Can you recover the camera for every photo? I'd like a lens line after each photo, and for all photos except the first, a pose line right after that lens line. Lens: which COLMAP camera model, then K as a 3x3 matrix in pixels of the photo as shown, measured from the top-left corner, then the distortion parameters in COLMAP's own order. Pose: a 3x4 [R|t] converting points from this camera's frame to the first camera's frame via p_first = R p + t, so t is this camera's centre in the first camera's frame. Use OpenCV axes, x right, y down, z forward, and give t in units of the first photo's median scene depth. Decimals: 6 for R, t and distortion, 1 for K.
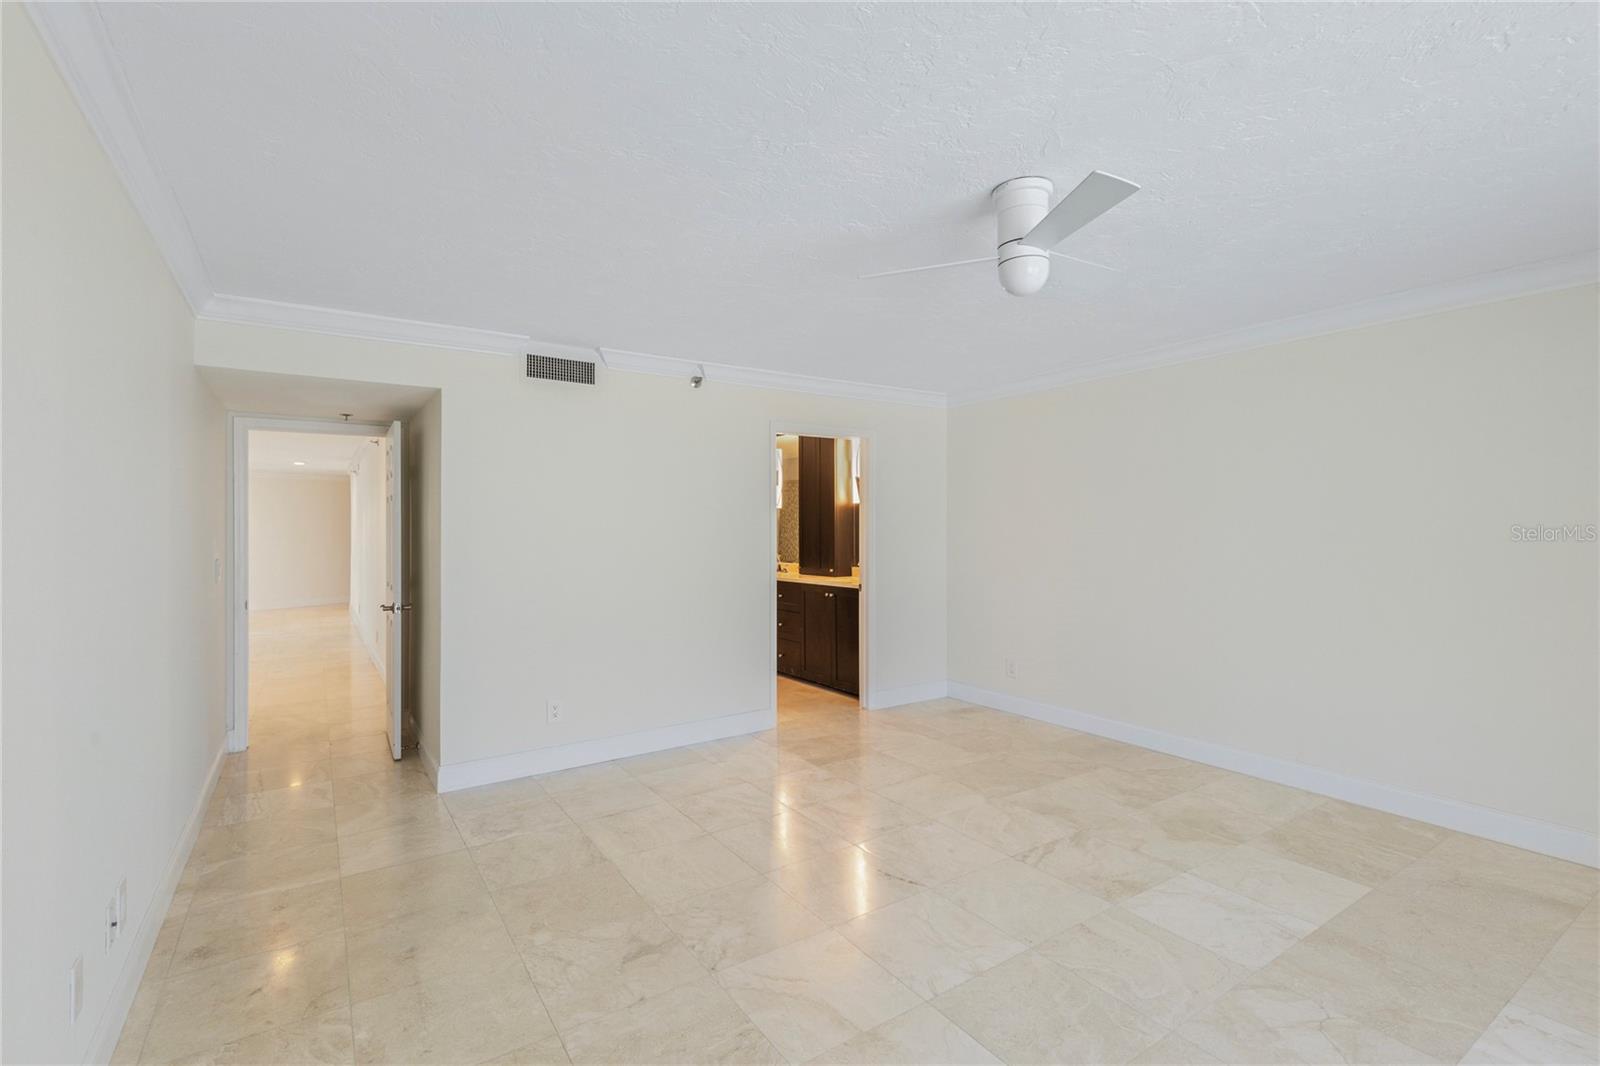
lens RADIAL K [[746.1, 0, 775.6], [0, 746.1, 527.8], [0, 0, 1]] dist [0.001721, 0.000127]
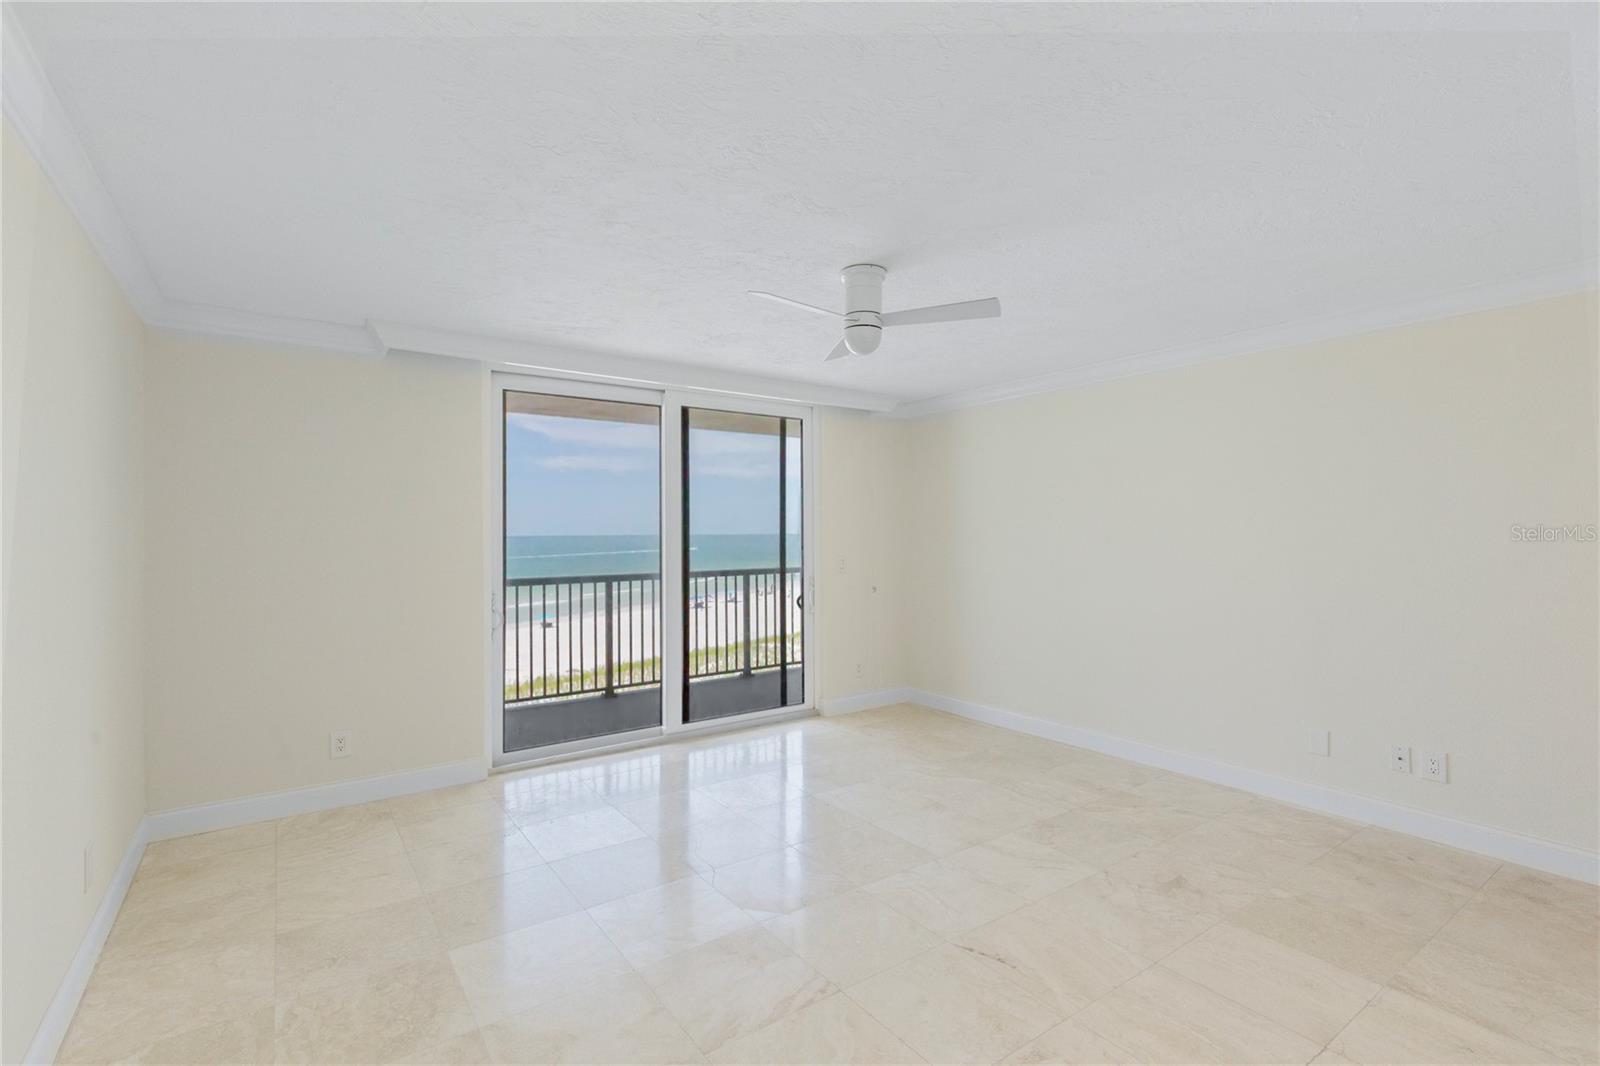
lens RADIAL K [[717.8, 0, 797.9], [0, 717.8, 532.7], [0, 0, 1]] dist [0.002575, -0.000163]
pose [[-0.997952, 0.009198, -0.063301, 0.412207], [0.008988, 0.999953, 0.003597, -0.005717], [0.063331, 0.003021, -0.997988, 1.749929]]
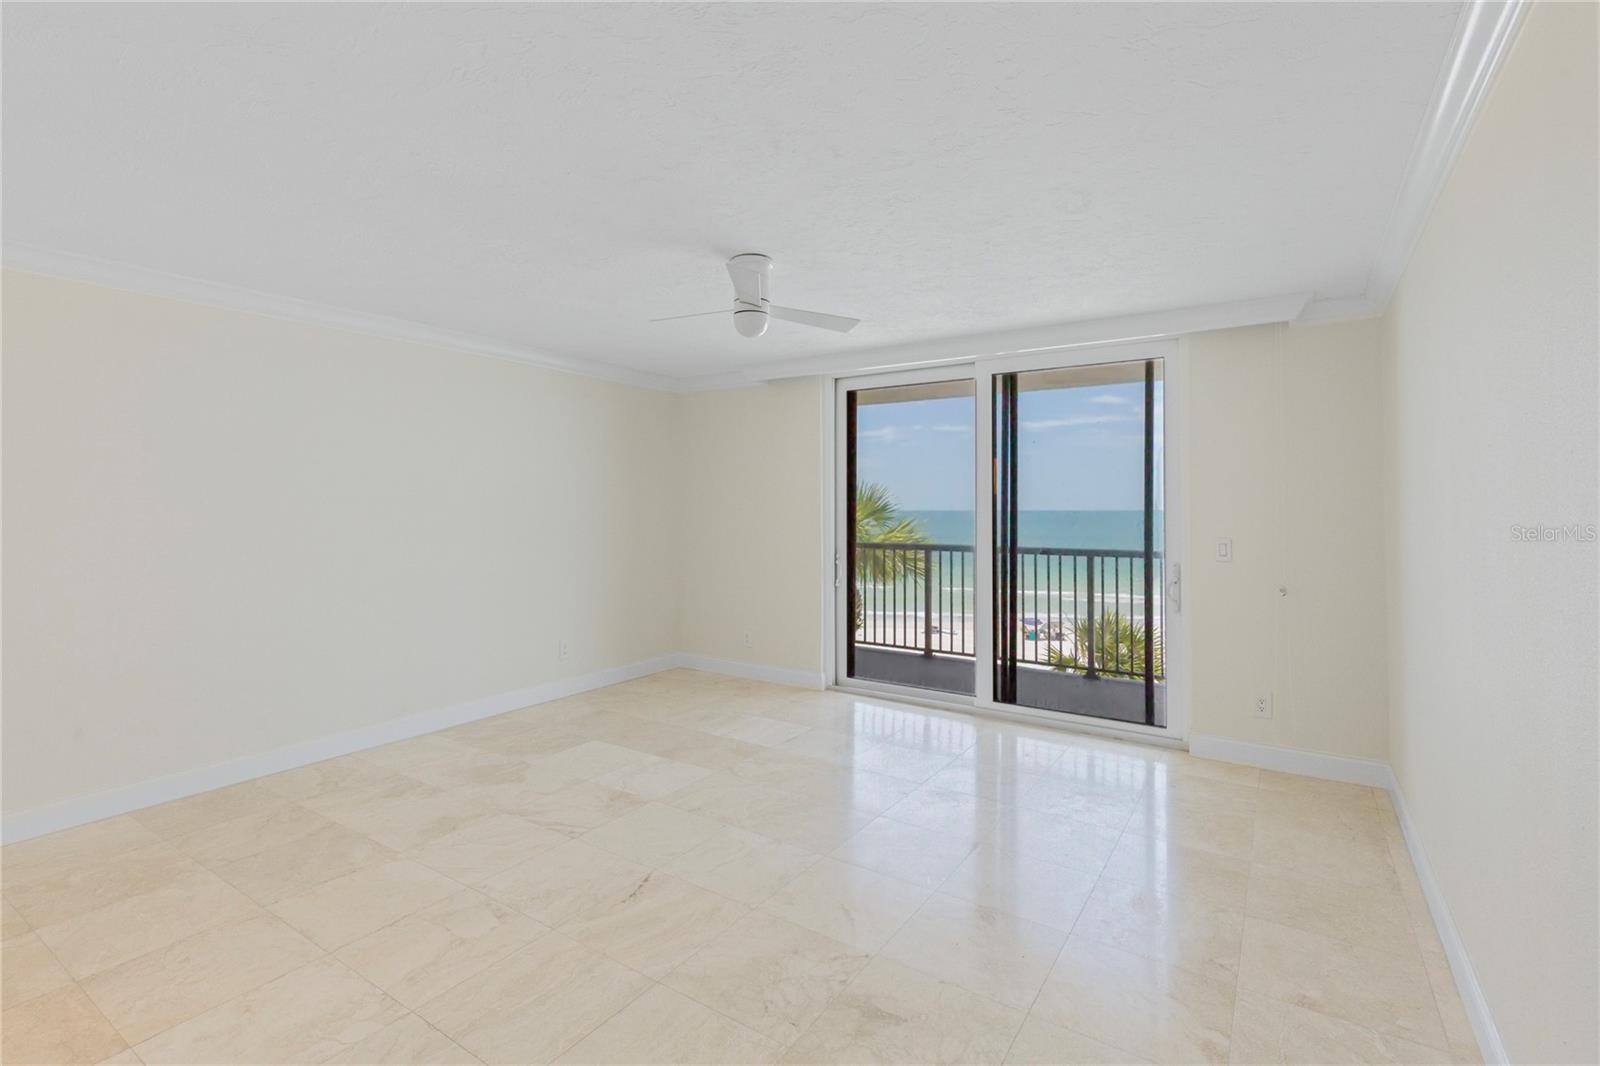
lens RADIAL K [[745.5, 0, 804.9], [0, 745.5, 515.6], [0, 0, 1]] dist [-0.001003, -0.000362]
pose [[-0.418153, -0.012460, 0.908291, -0.743142], [0.003763, 0.999874, 0.015448, -0.007635], [-0.908369, 0.009877, -0.418054, 1.171841]]
